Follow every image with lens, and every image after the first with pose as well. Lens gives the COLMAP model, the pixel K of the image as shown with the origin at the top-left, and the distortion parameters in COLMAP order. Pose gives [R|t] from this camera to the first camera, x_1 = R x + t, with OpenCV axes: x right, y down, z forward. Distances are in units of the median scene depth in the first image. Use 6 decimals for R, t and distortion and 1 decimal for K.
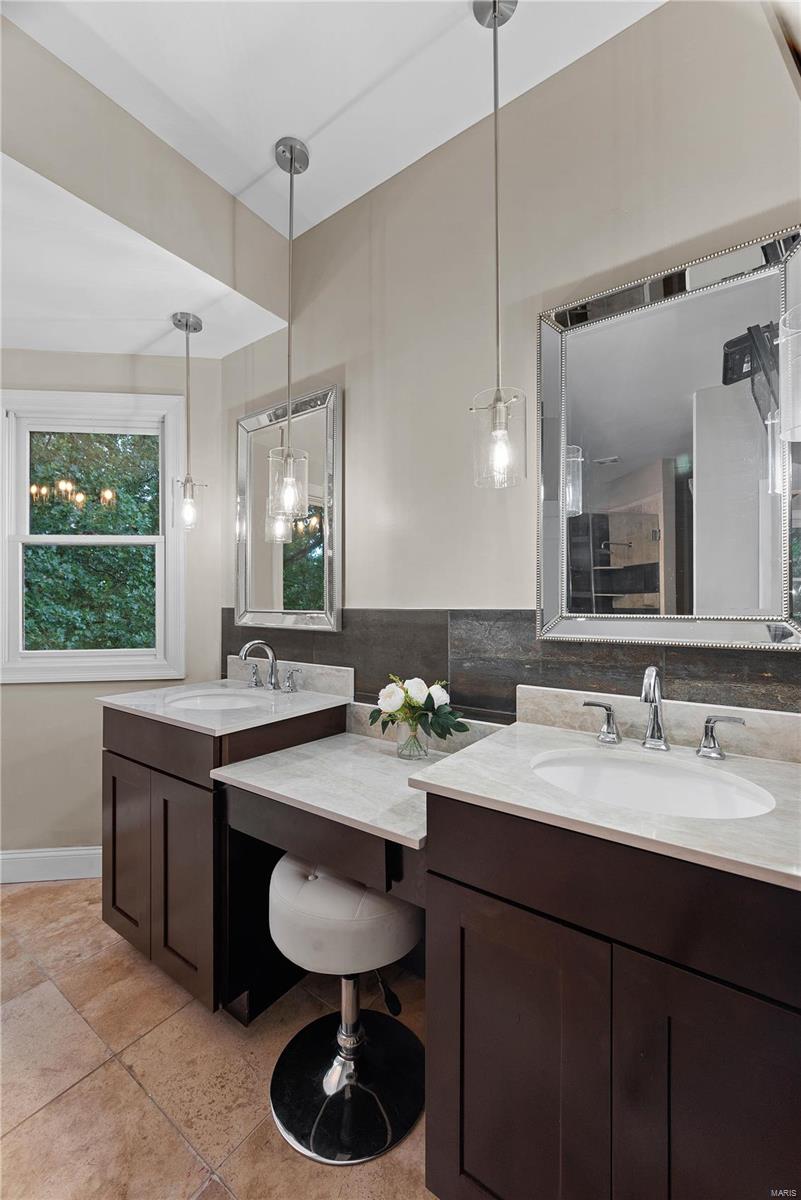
lens RADIAL K [[477.2, 0, 402.6], [0, 477.2, 602.2], [0, 0, 1]] dist [-0.004291, 0.000995]
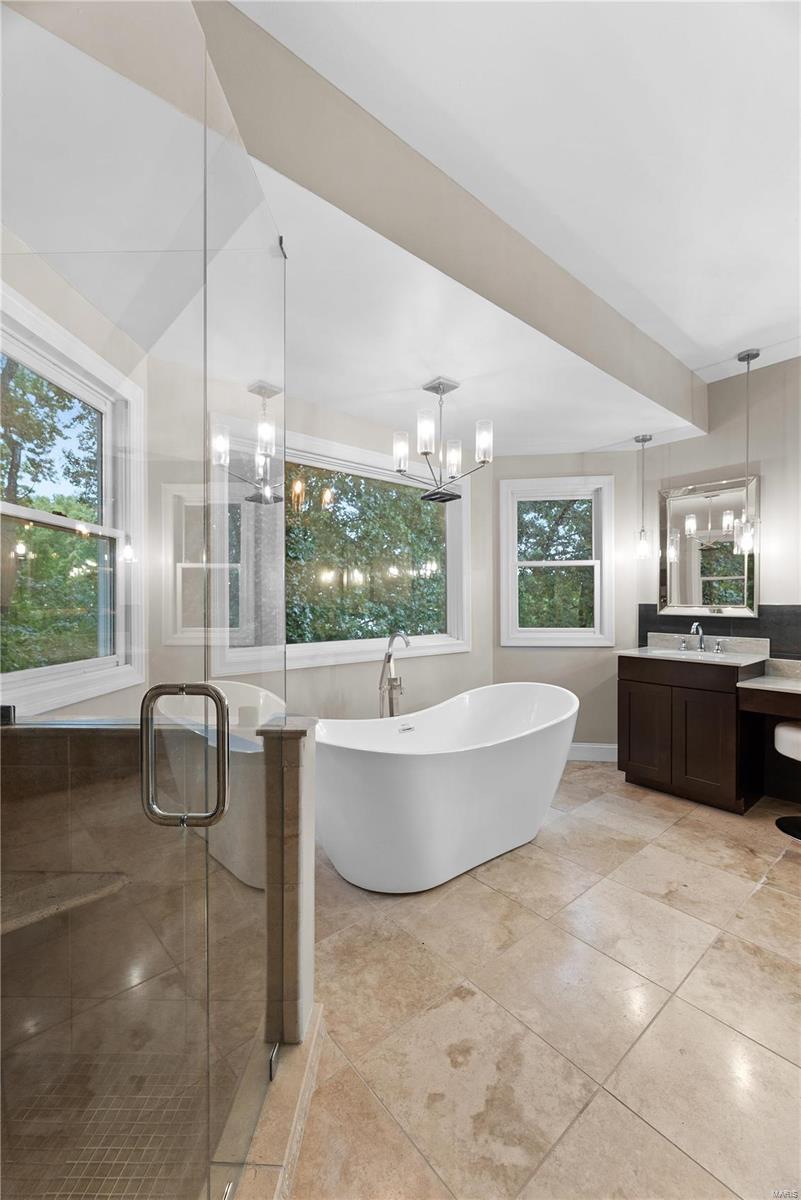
lens RADIAL K [[477.2, 0, 409.6], [0, 477.2, 602.2], [0, 0, 1]] dist [-0.004291, 0.000995]
pose [[0.968377, 0.003215, -0.249469, -0.809439], [-0.000351, 0.999934, 0.011522, -0.012967], [0.249490, -0.011071, 0.968314, -0.859624]]
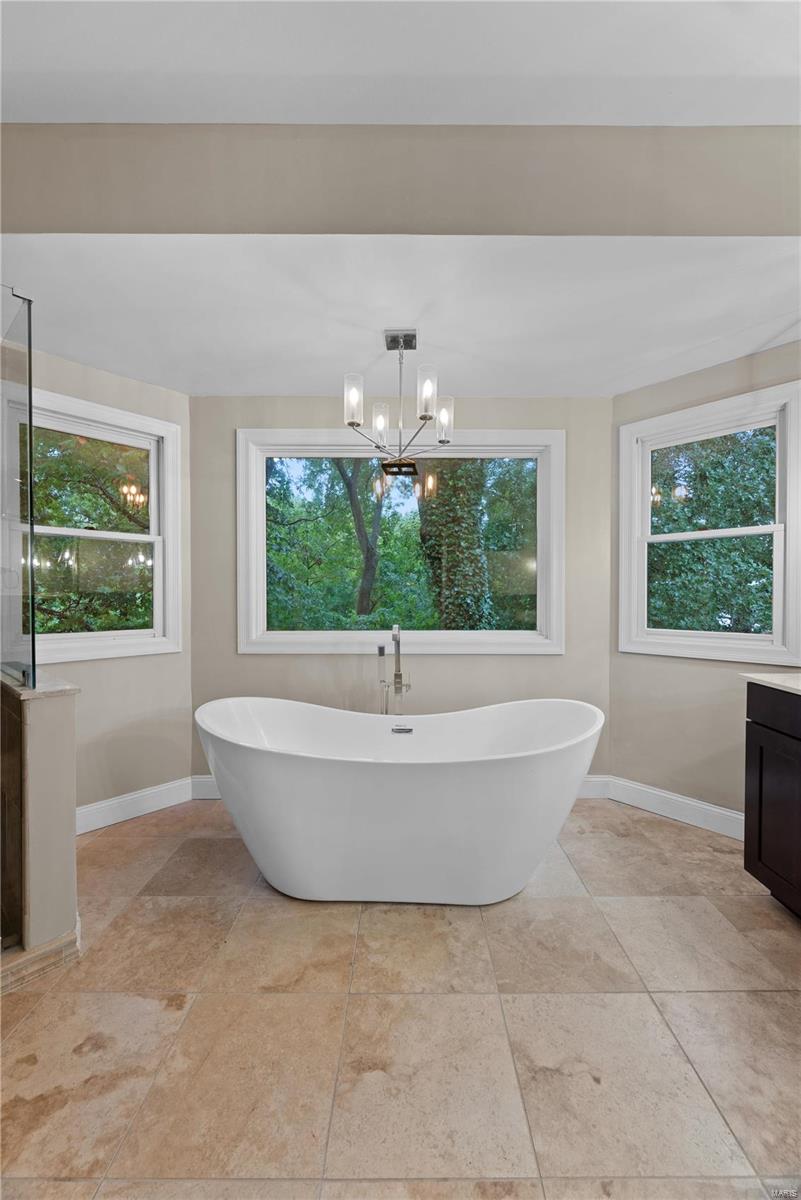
lens RADIAL K [[477.2, 0, 417.8], [0, 477.2, 600.6], [0, 0, 1]] dist [-0.004291, 0.000995]
pose [[0.588612, 0.019508, -0.808180, -0.154639], [-0.000636, 0.999720, 0.023669, 0.000158], [0.808415, -0.013418, 0.588460, -0.245696]]
